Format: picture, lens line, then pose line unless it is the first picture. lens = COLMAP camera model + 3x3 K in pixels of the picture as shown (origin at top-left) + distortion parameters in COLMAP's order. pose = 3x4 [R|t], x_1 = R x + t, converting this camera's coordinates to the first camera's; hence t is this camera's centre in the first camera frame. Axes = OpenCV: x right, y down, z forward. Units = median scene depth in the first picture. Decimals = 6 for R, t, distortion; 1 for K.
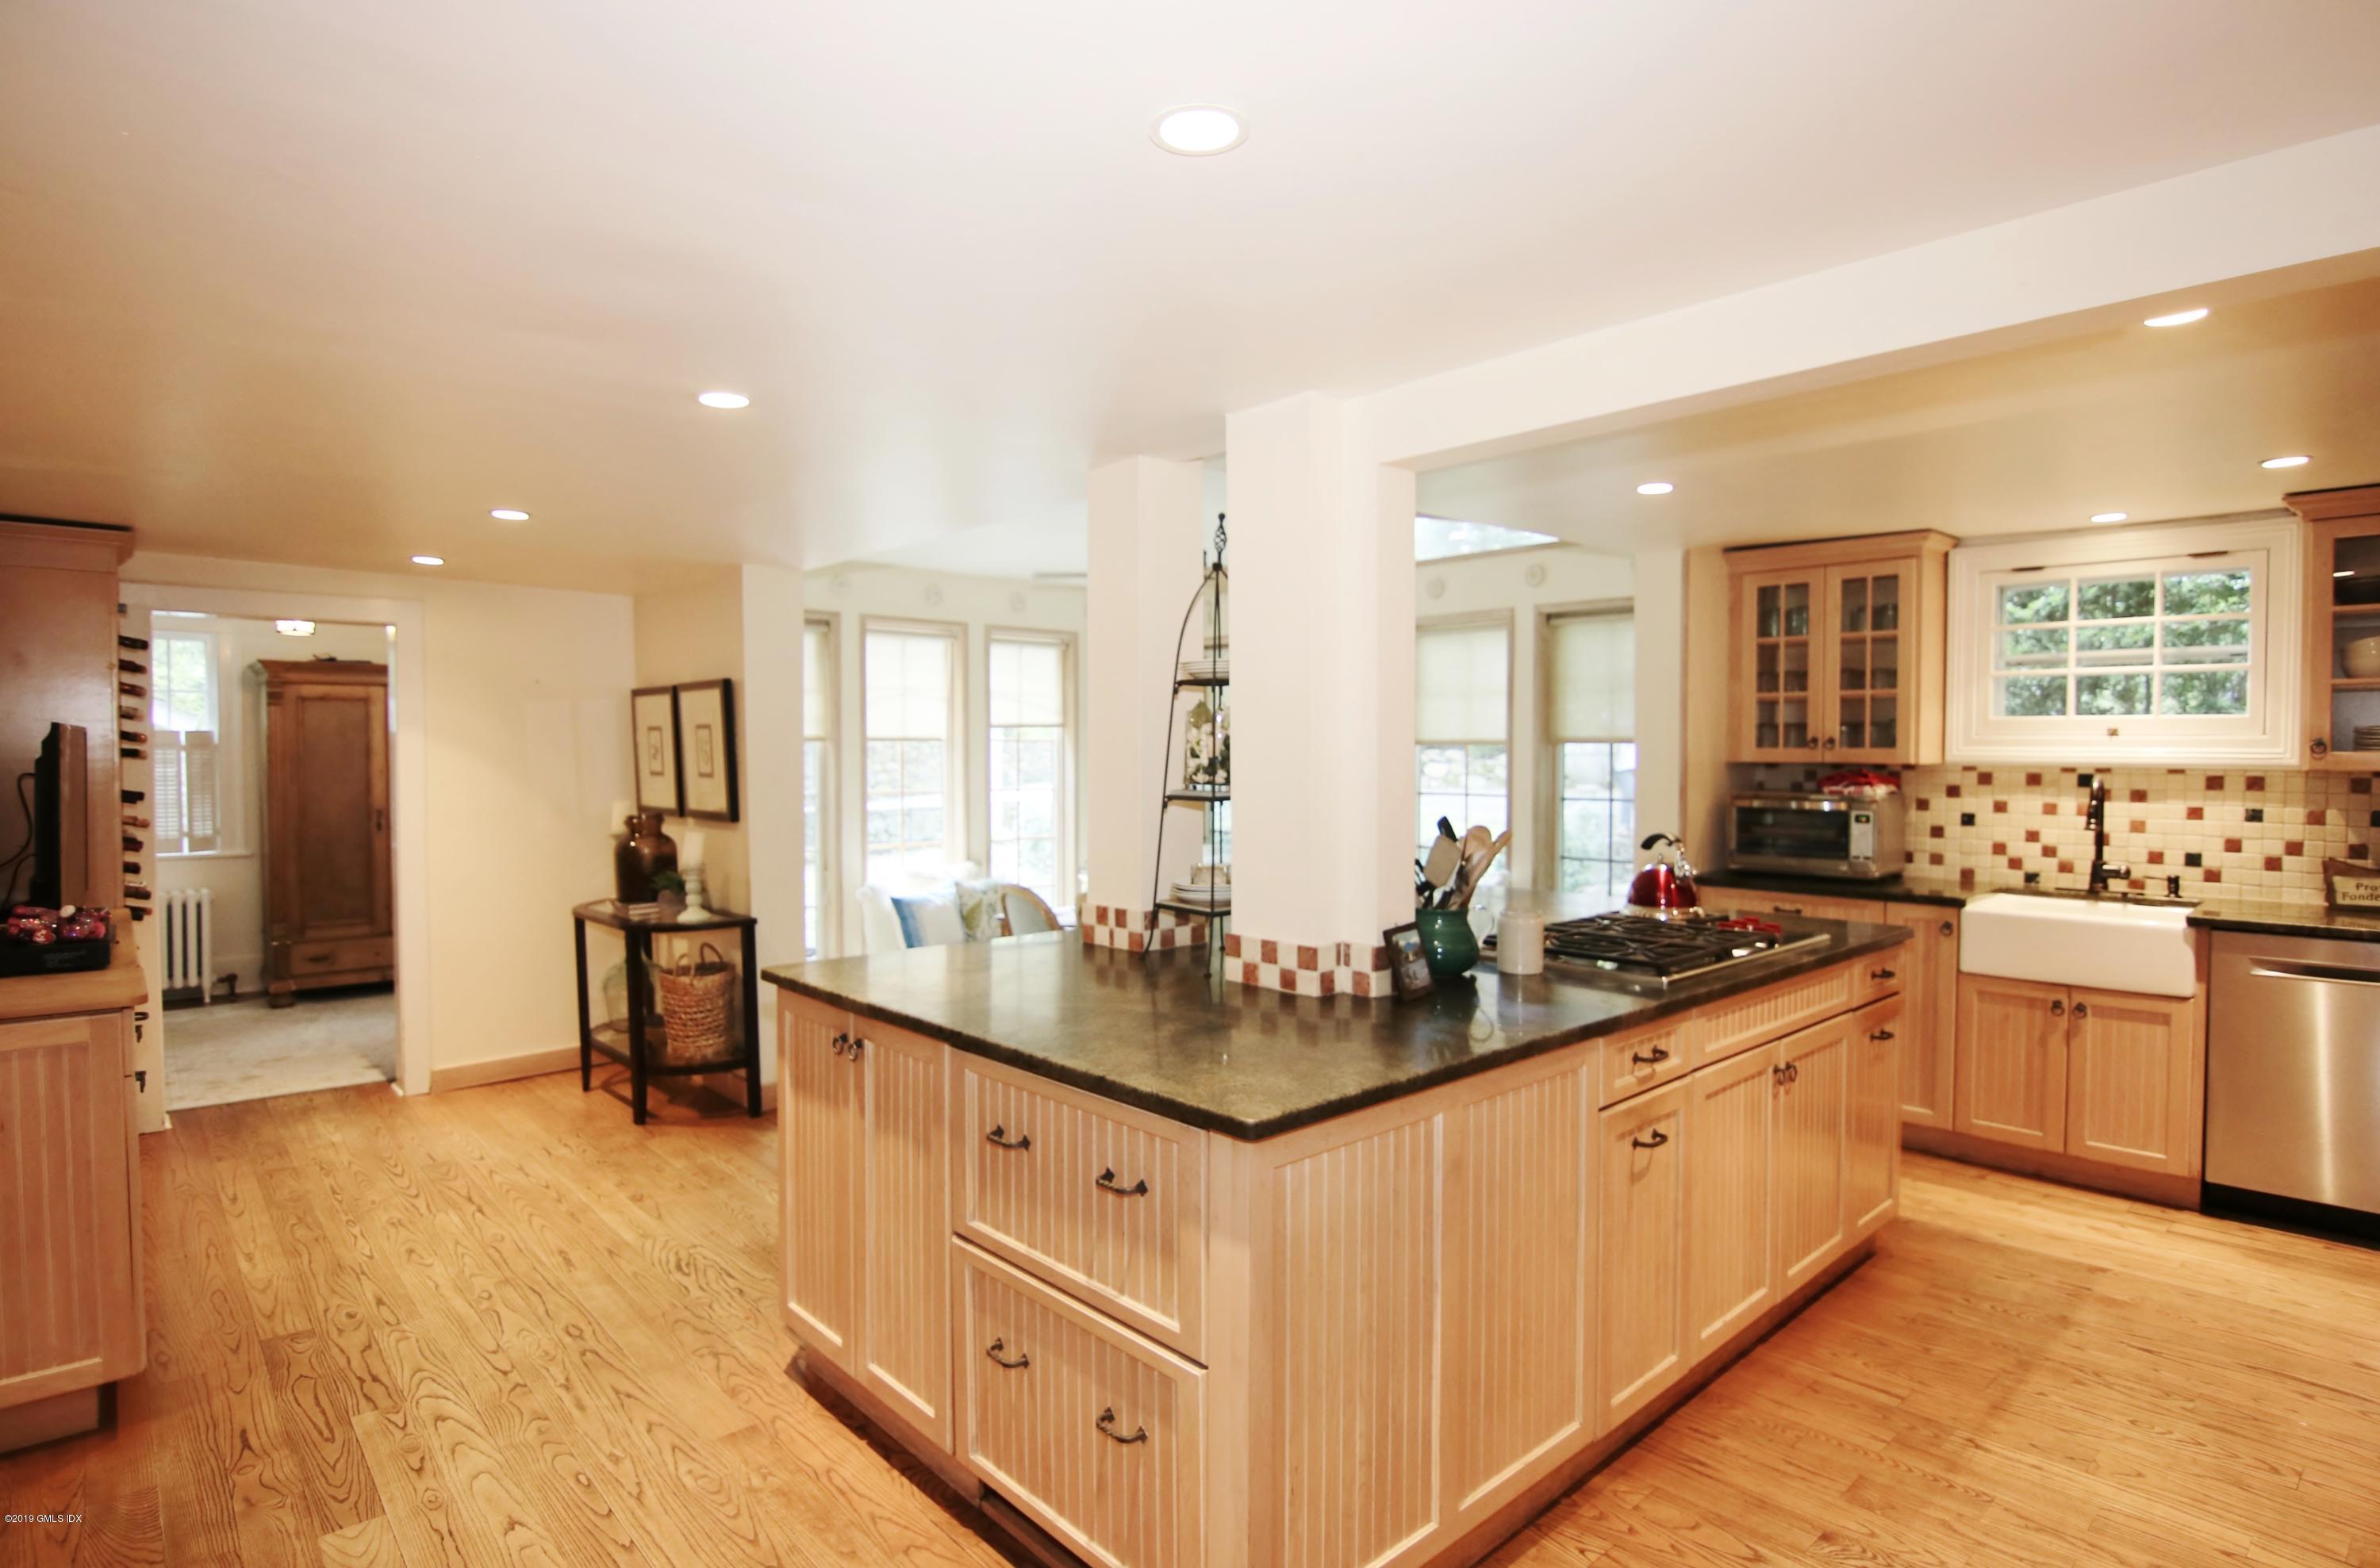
lens RADIAL K [[1231.9, 0, 1186.1], [0, 1231.9, 765.8], [0, 0, 1]] dist [-0.001232, 0.002640]
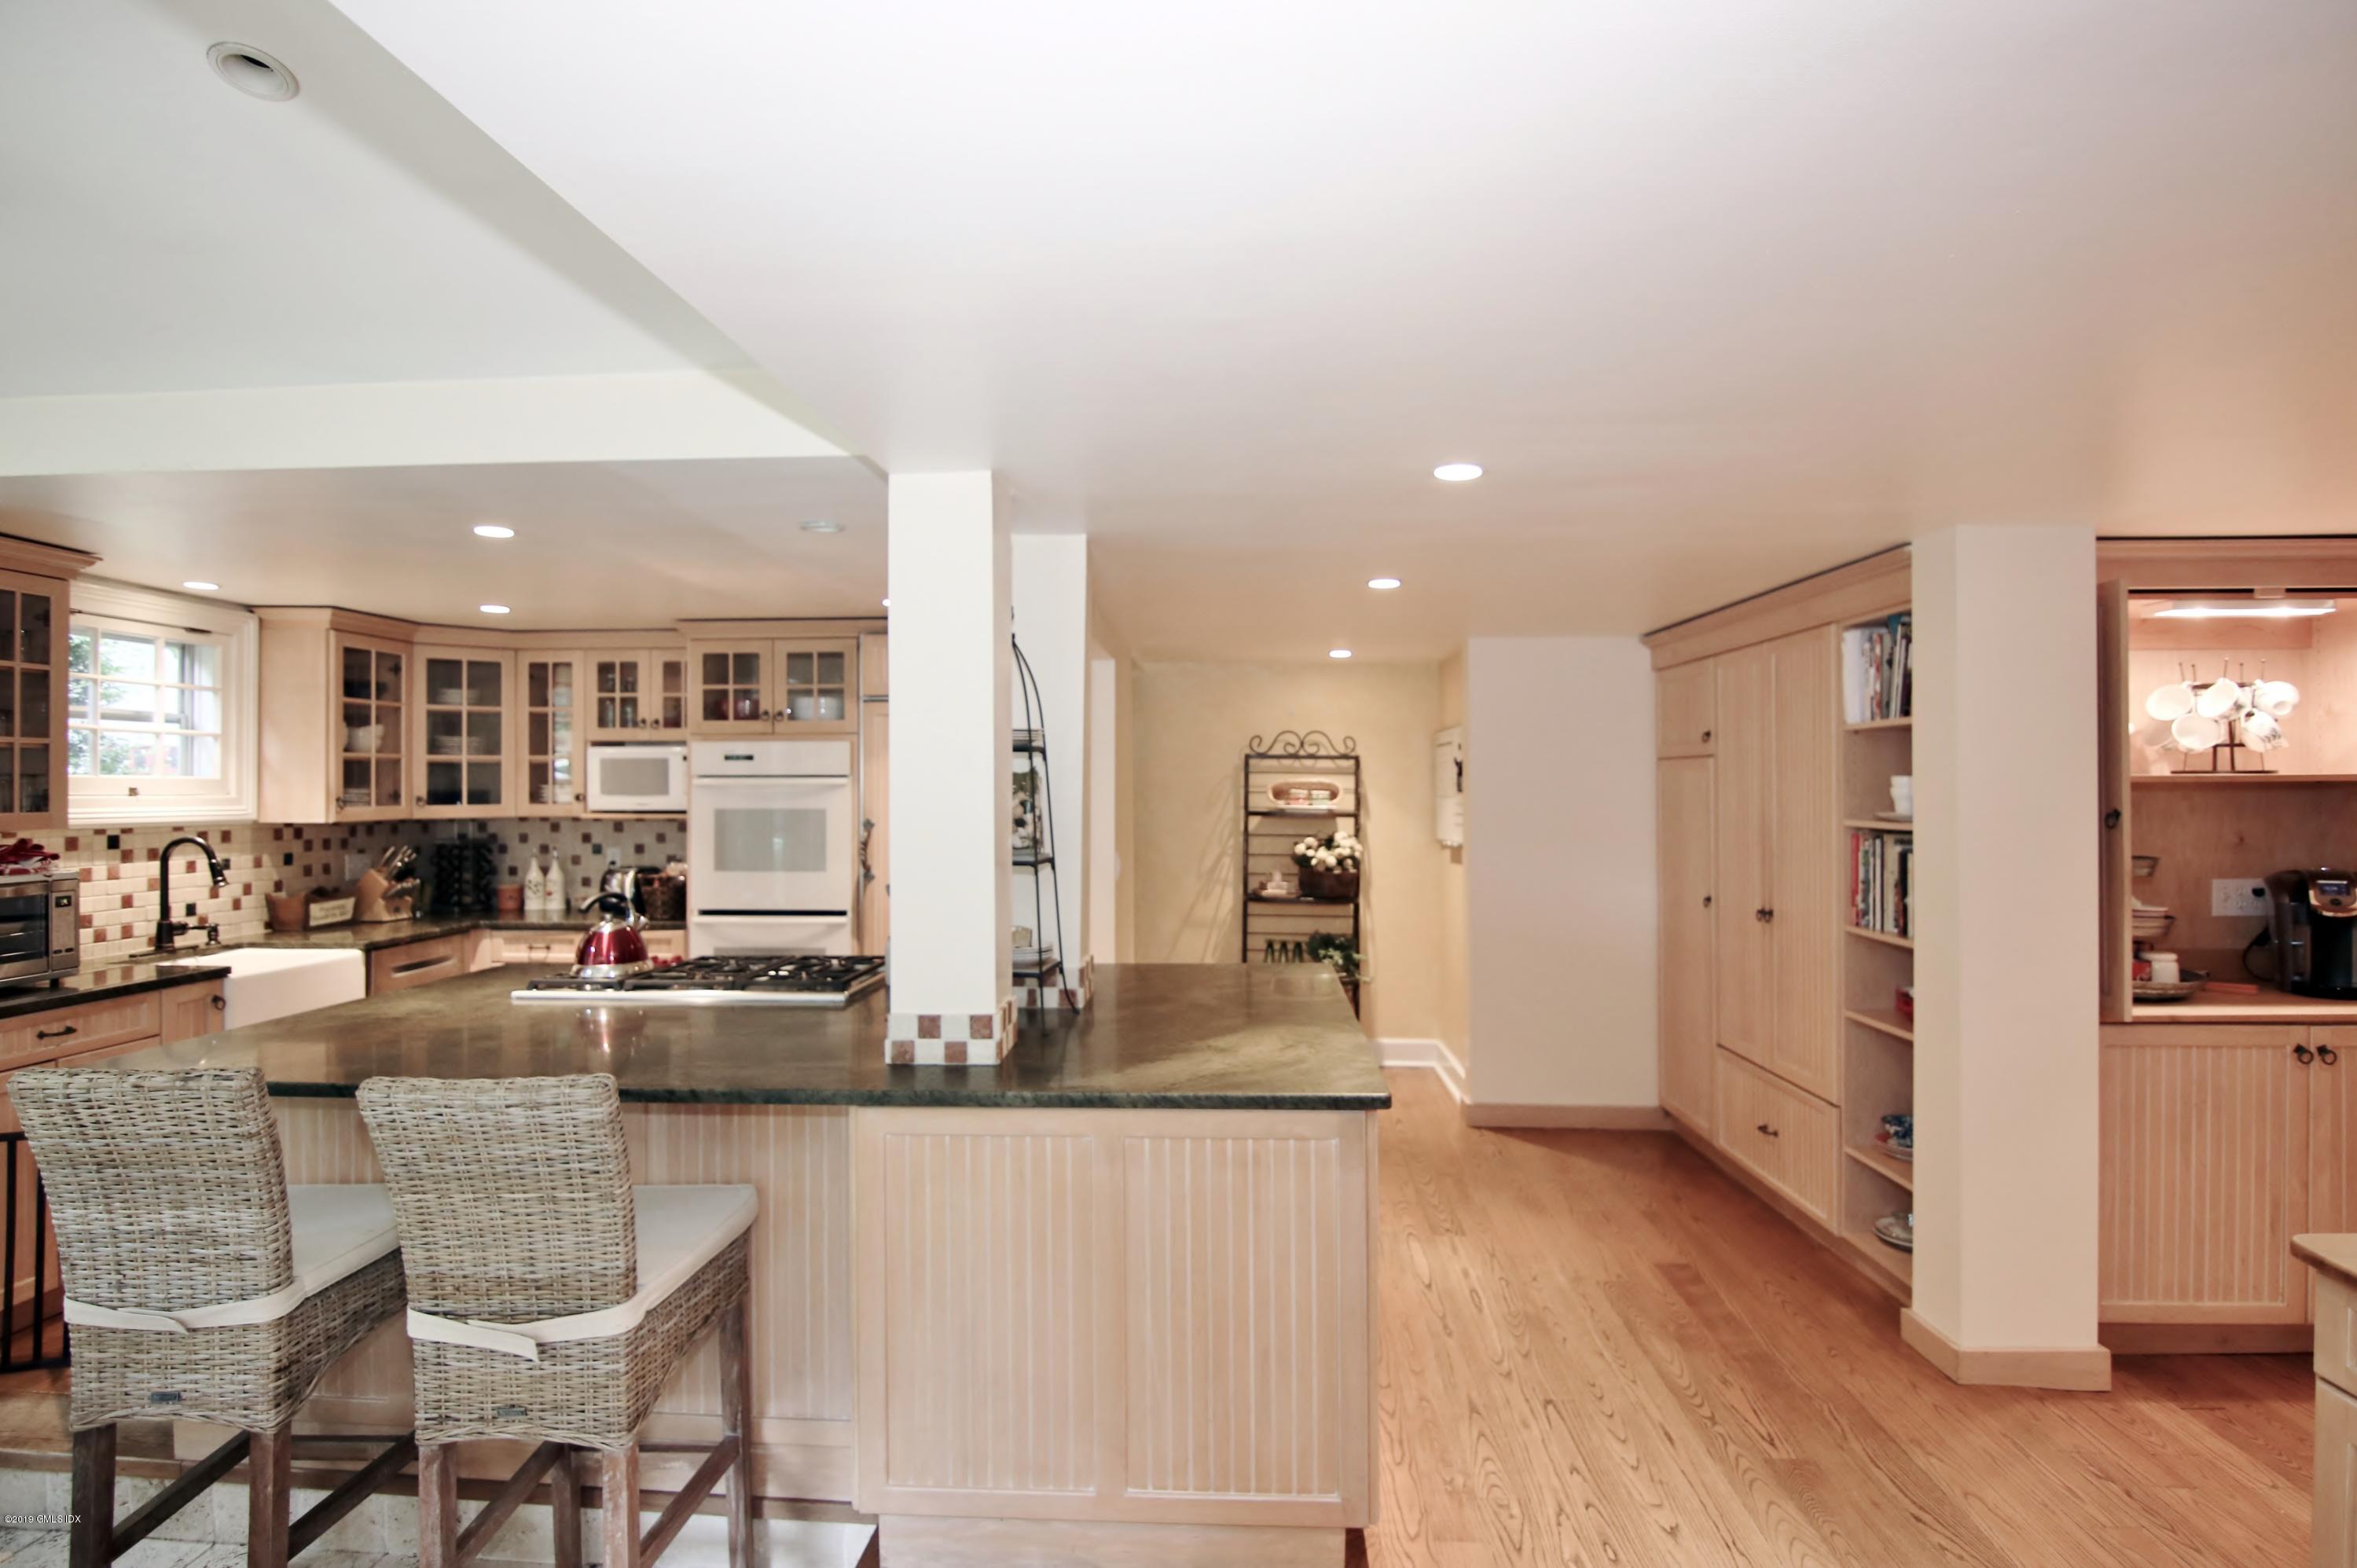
lens RADIAL K [[1204.8, 0, 1180.2], [0, 1204.8, 789.4], [0, 0, 1]] dist [-0.003699, -0.001927]
pose [[-0.699550, 0.001439, 0.714582, -0.968353], [0.014871, 0.999811, 0.012546, -0.052940], [-0.714429, 0.019403, -0.699439, 1.971218]]
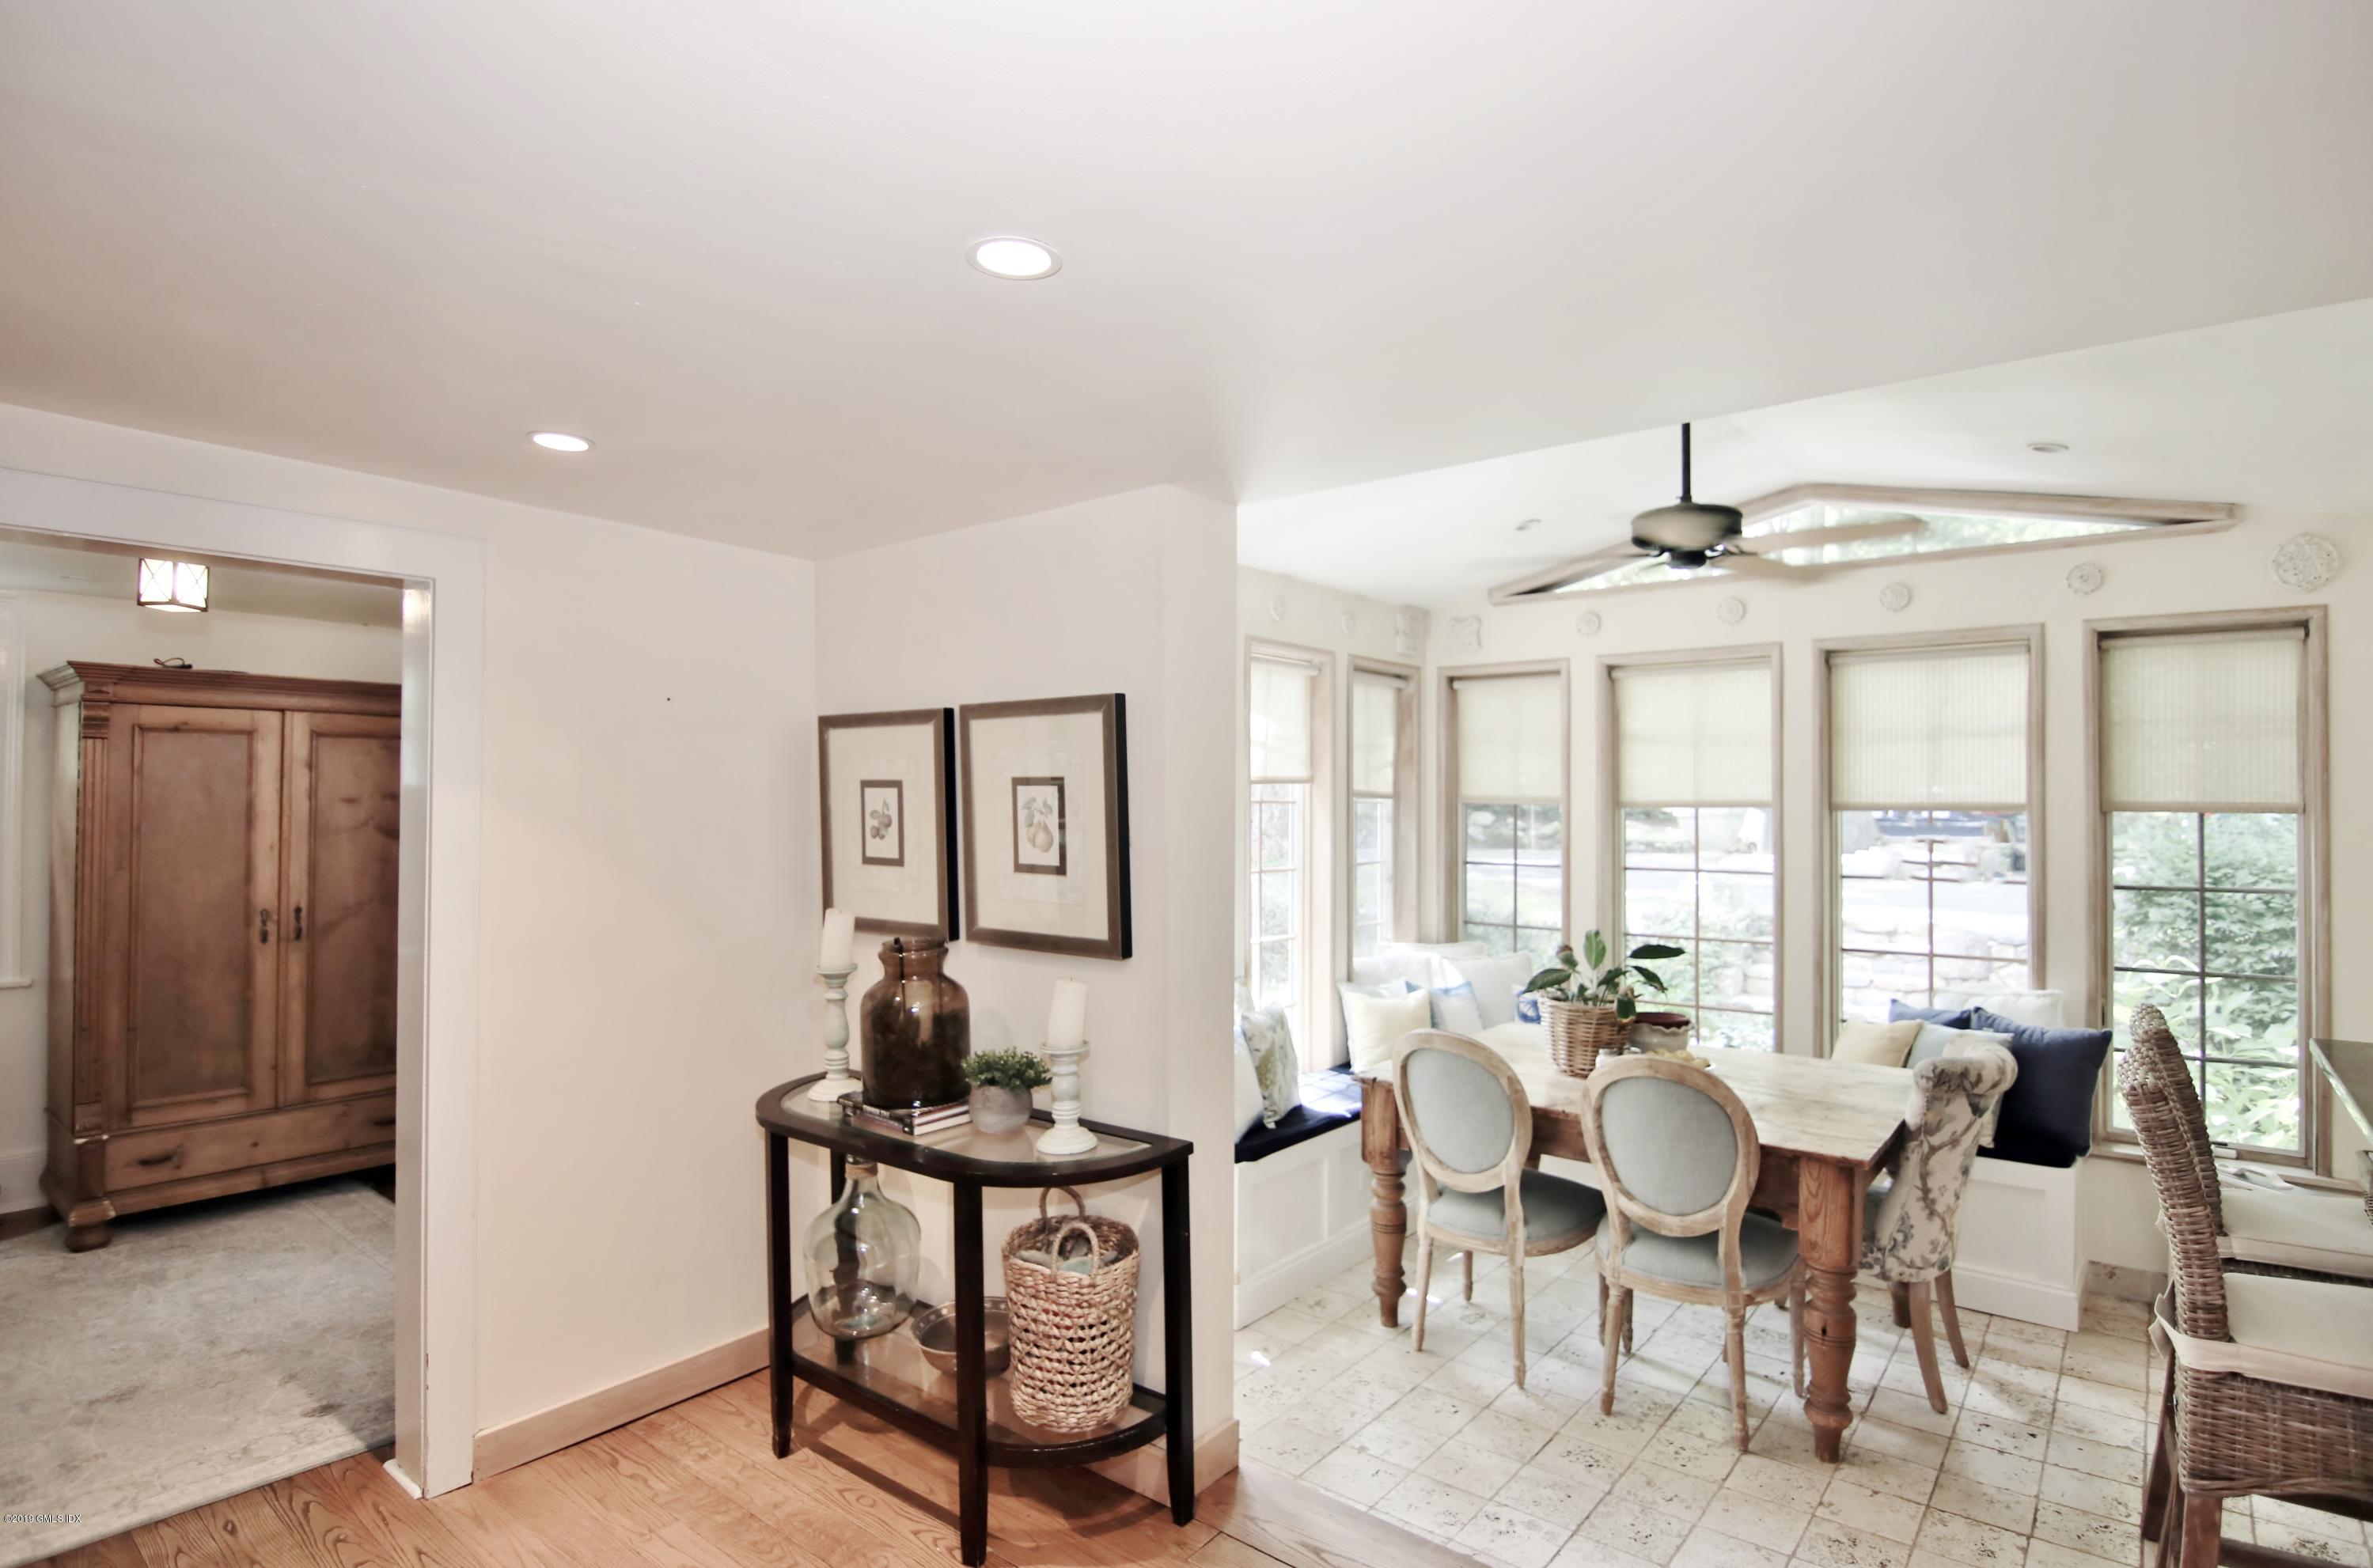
lens RADIAL K [[1212.8, 0, 1188.2], [0, 1212.8, 789.4], [0, 0, 1]] dist [-0.003699, -0.001927]
pose [[0.987507, 0.006562, 0.157437, -0.305108], [-0.001921, 0.999560, -0.029609, -0.008699], [-0.157562, 0.028937, 0.987085, 0.338121]]
